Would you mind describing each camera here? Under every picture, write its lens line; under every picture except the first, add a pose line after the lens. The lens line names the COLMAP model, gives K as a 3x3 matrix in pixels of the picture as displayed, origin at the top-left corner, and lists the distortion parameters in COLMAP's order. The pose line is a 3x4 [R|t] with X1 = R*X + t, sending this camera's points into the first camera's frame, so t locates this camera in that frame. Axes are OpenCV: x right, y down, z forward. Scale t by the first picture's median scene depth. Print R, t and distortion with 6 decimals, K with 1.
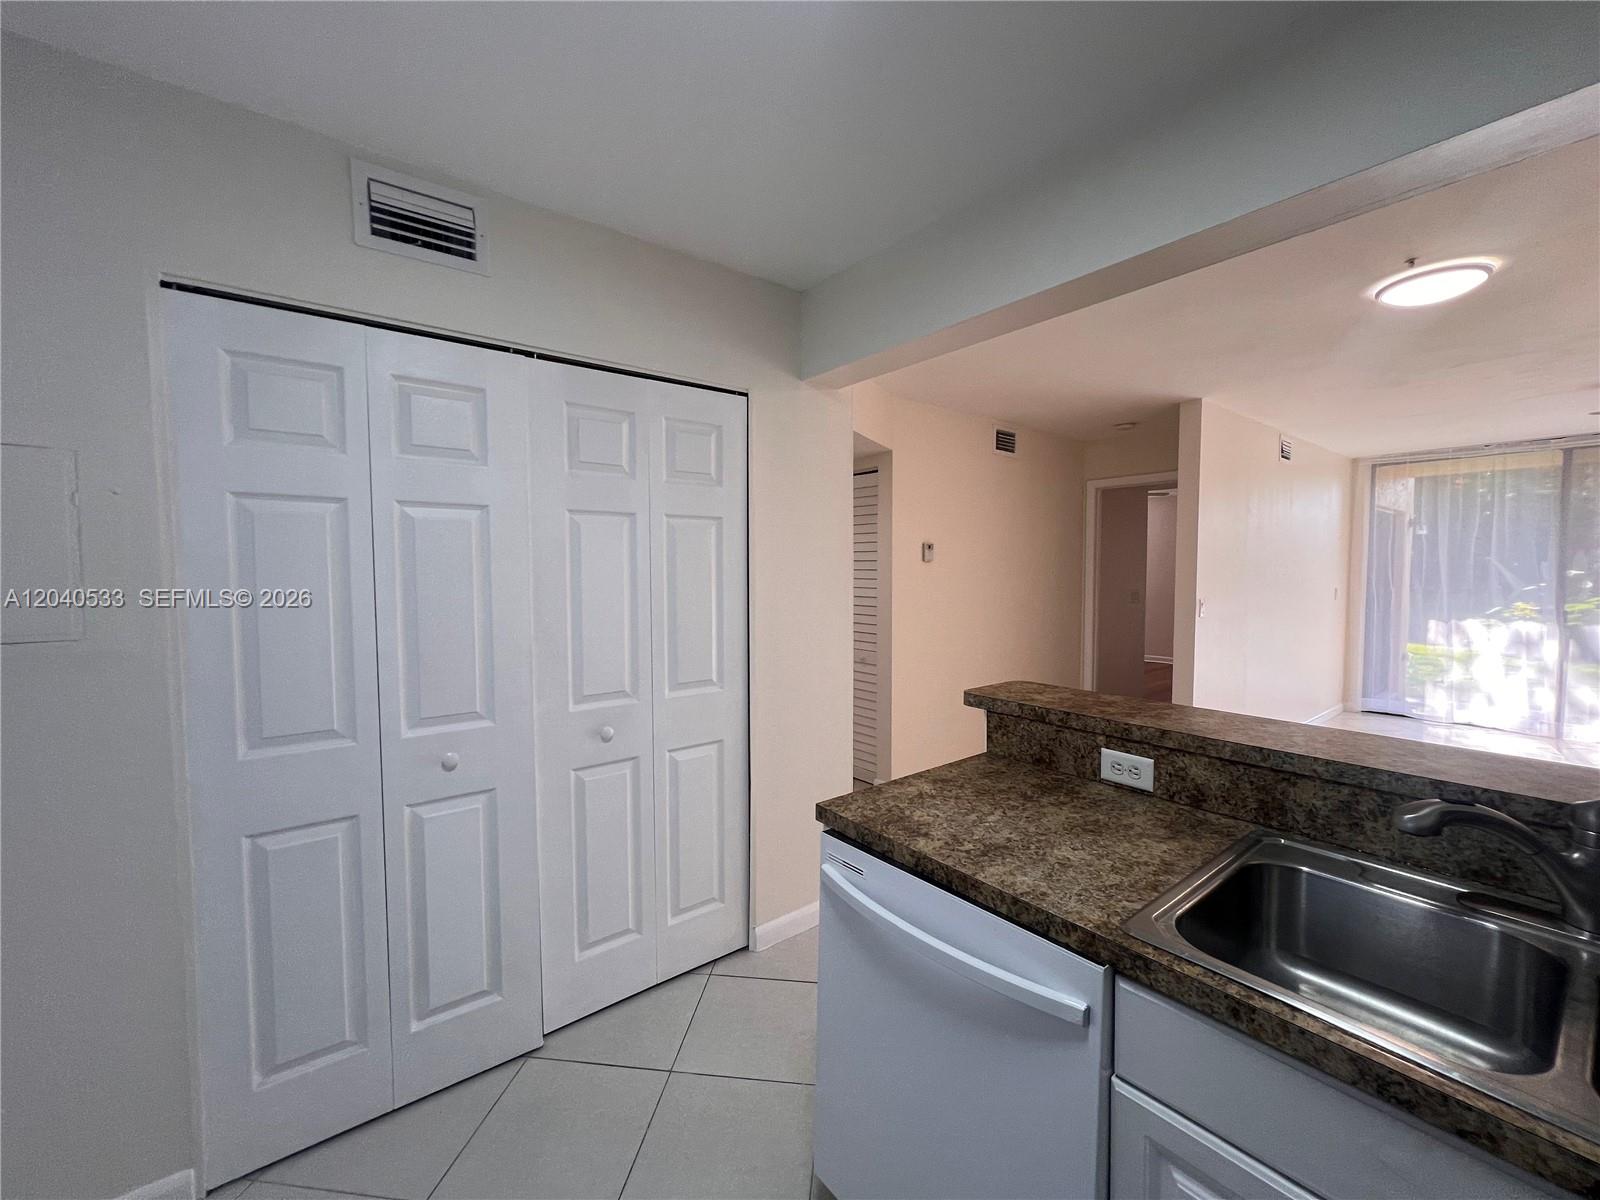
lens RADIAL K [[640.5, 0, 800.4], [0, 640.5, 591.6], [0, 0, 1]] dist [-0.002960, 0.001101]
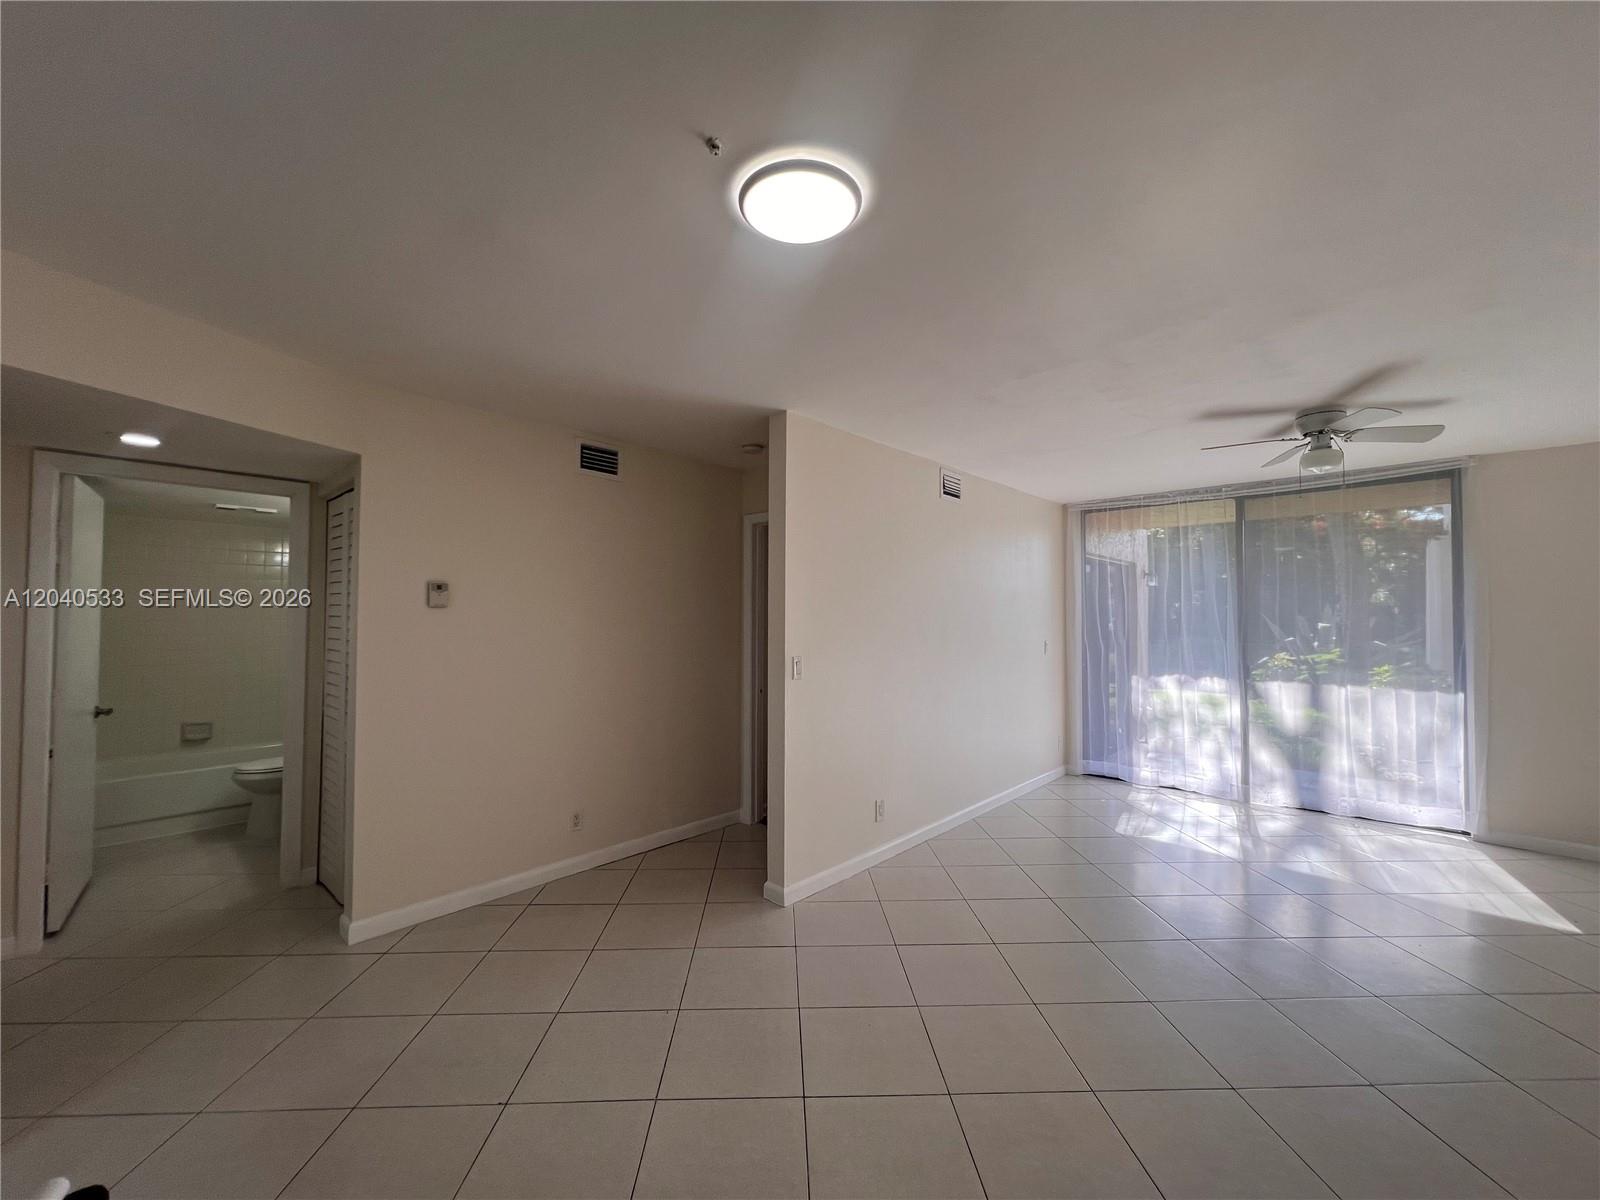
lens RADIAL K [[640.5, 0, 788.7], [0, 640.5, 594.5], [0, 0, 1]] dist [-0.002960, 0.001101]
pose [[0.988824, 0.015320, 0.148298, 0.378682], [-0.005398, 0.997733, -0.067073, -0.010799], [-0.148989, 0.065523, 0.986666, 0.156970]]
